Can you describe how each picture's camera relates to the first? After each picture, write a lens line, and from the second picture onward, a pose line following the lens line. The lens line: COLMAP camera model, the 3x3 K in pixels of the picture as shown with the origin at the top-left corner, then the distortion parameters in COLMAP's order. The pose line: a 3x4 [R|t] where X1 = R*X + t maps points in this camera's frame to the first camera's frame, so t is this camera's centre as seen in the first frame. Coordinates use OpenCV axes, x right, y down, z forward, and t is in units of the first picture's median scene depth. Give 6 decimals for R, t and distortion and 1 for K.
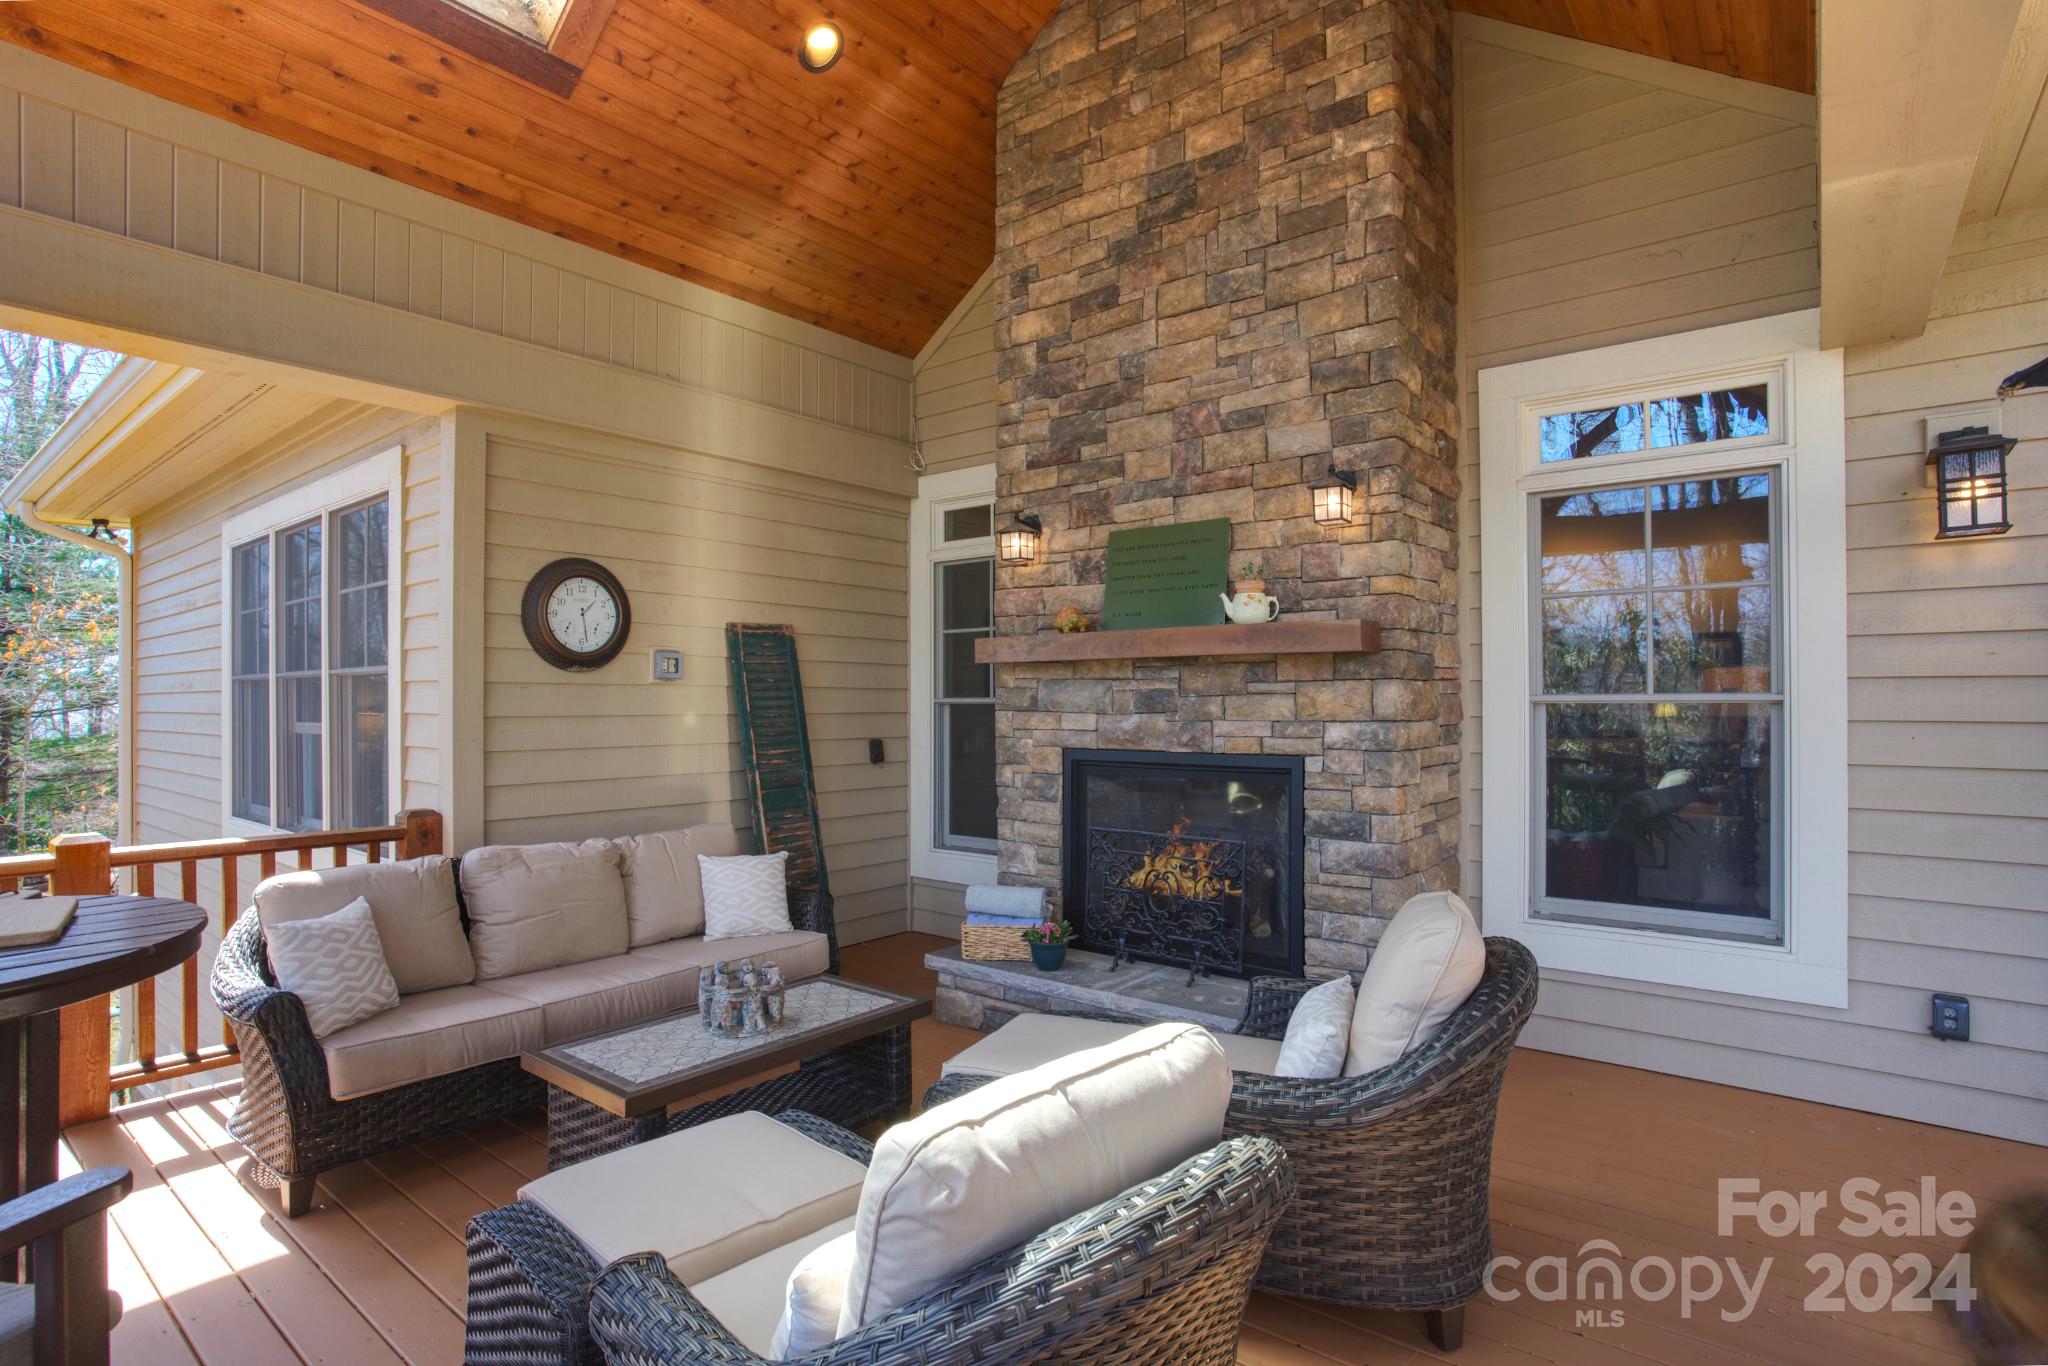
lens RADIAL K [[1004.2, 0, 1026.7], [0, 1004.2, 694.8], [0, 0, 1]] dist [-0.045895, 0.017060]
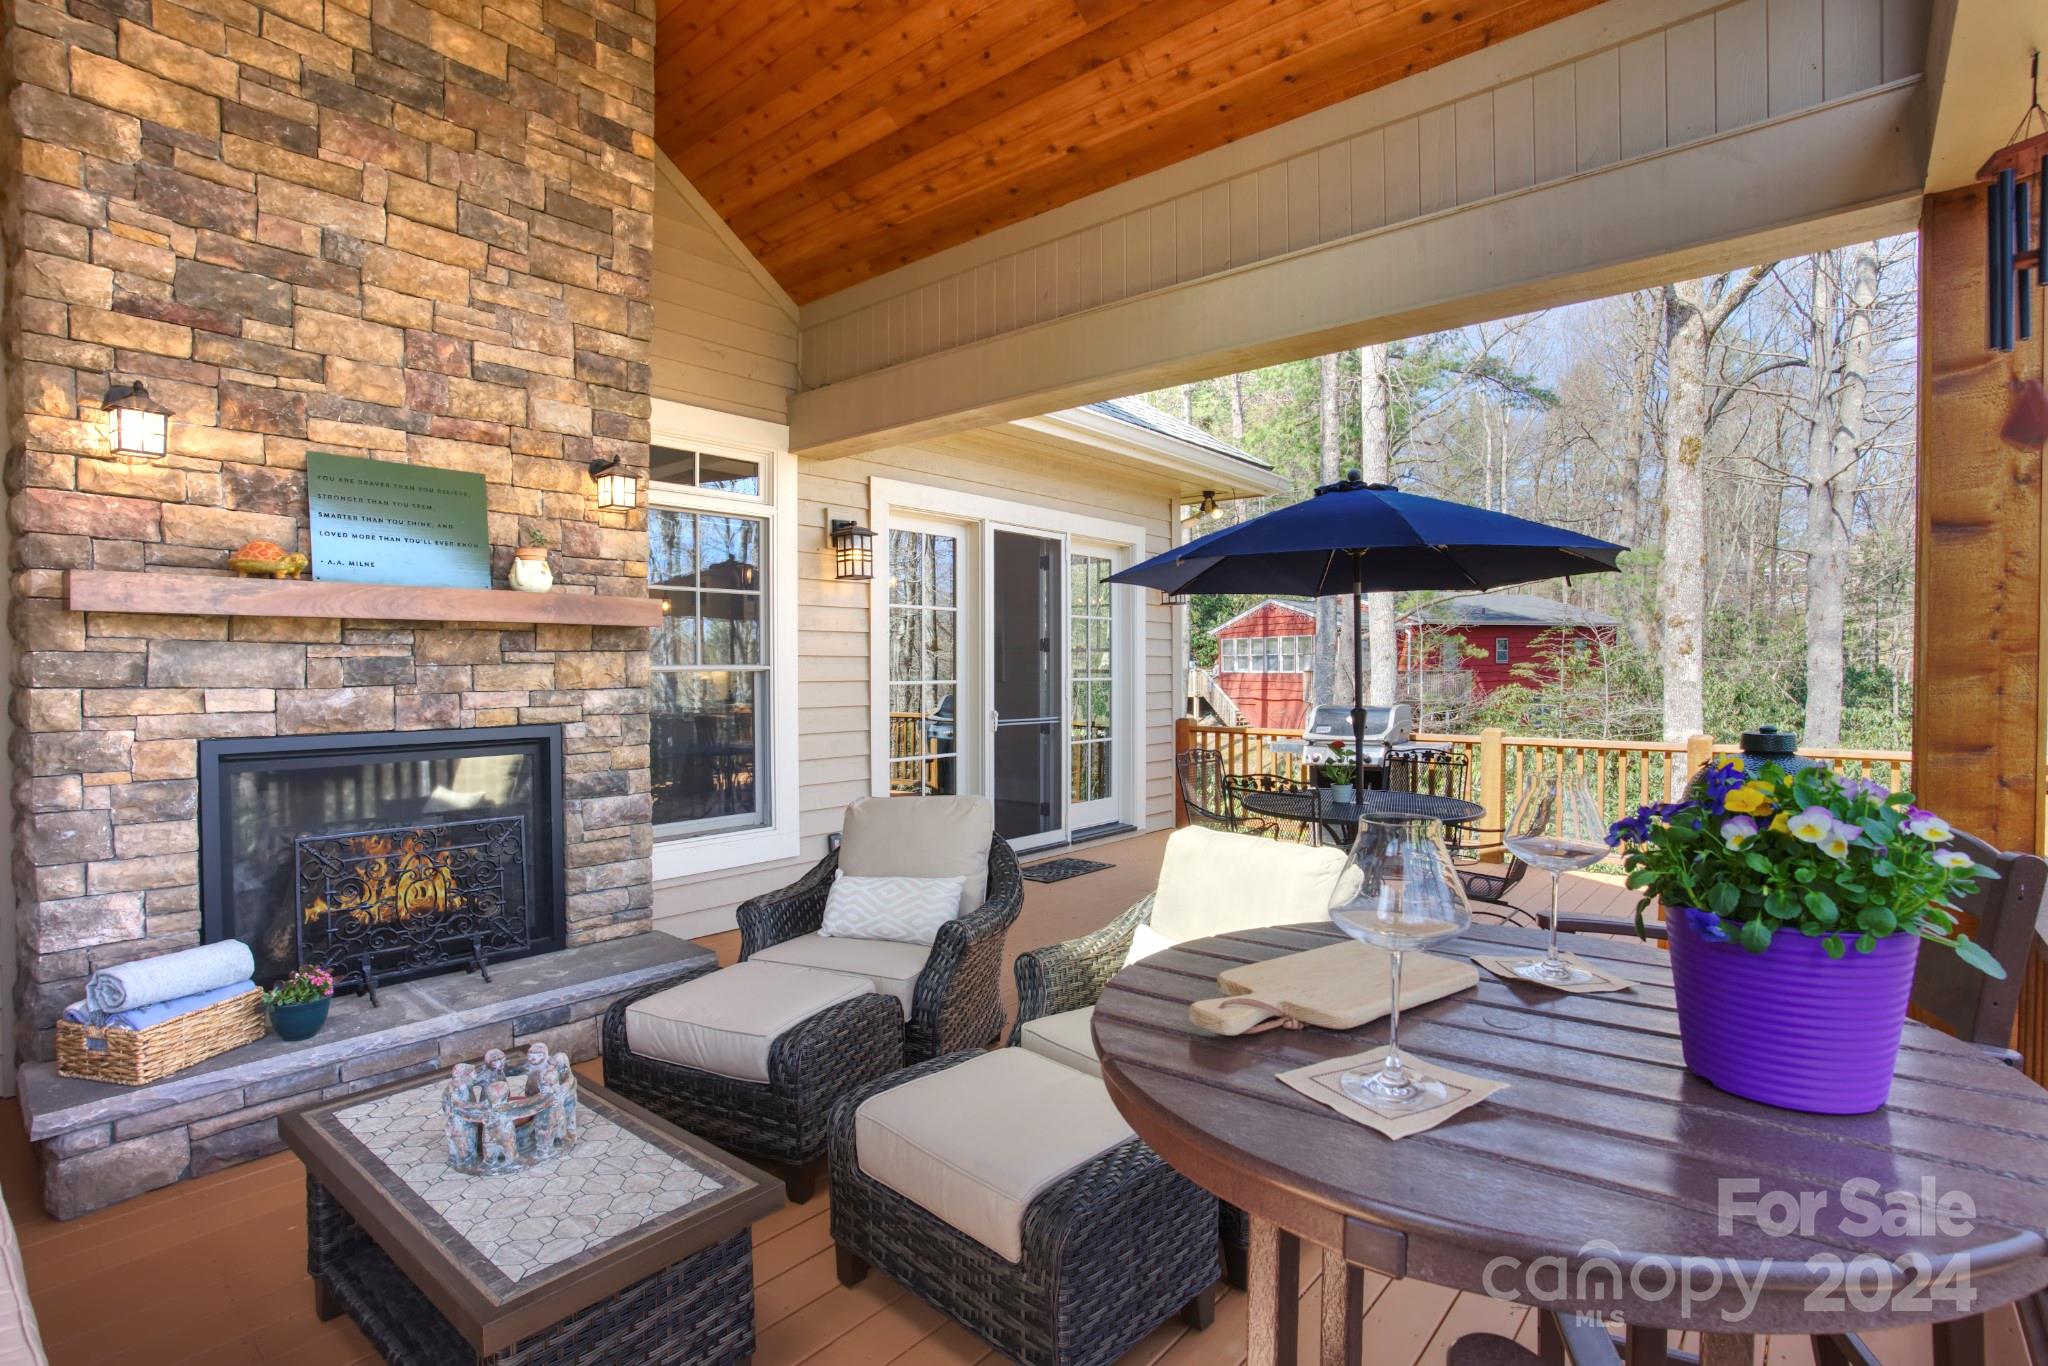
lens RADIAL K [[1004.2, 0, 1018.7], [0, 1004.2, 678.7], [0, 0, 1]] dist [-0.045895, 0.017060]
pose [[0.042152, -0.012032, 0.999039, -0.694063], [-0.004889, 0.999913, 0.012249, -0.000370], [-0.999099, -0.005401, 0.042089, 0.457284]]
